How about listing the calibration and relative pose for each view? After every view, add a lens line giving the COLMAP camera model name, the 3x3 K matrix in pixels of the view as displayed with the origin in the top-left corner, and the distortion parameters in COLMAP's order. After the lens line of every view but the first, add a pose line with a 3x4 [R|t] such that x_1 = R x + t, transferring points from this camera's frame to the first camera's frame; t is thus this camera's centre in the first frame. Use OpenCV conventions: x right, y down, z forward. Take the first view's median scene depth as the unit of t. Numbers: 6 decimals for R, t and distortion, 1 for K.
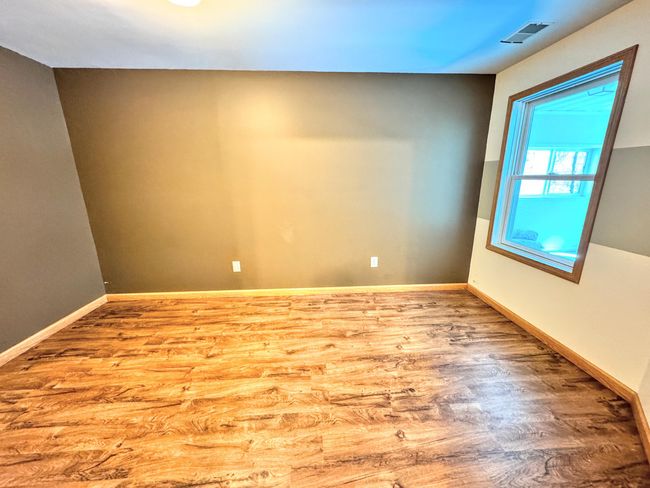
lens RADIAL K [[258.8, 0, 325.6], [0, 258.8, 243.7], [0, 0, 1]] dist [-0.001663, 0.000029]
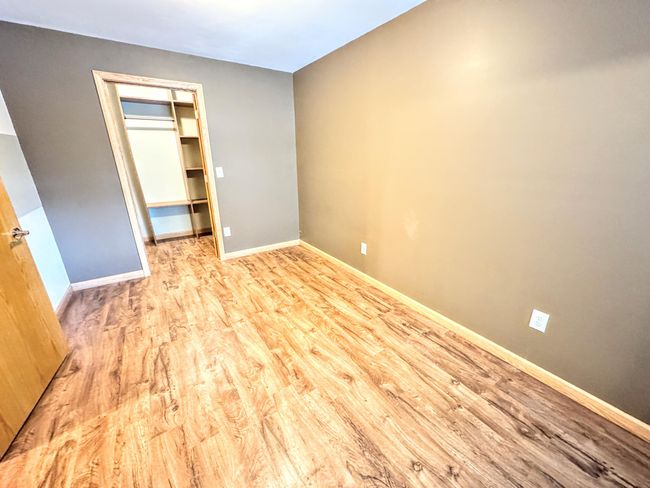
lens RADIAL K [[258.8, 0, 325.6], [0, 258.8, 243.7], [0, 0, 1]] dist [-0.001663, 0.000029]
pose [[0.507553, 0.286059, -0.812749, 0.437771], [-0.212303, 0.955716, 0.203798, -0.115320], [0.835056, 0.069111, 0.545807, 0.436335]]
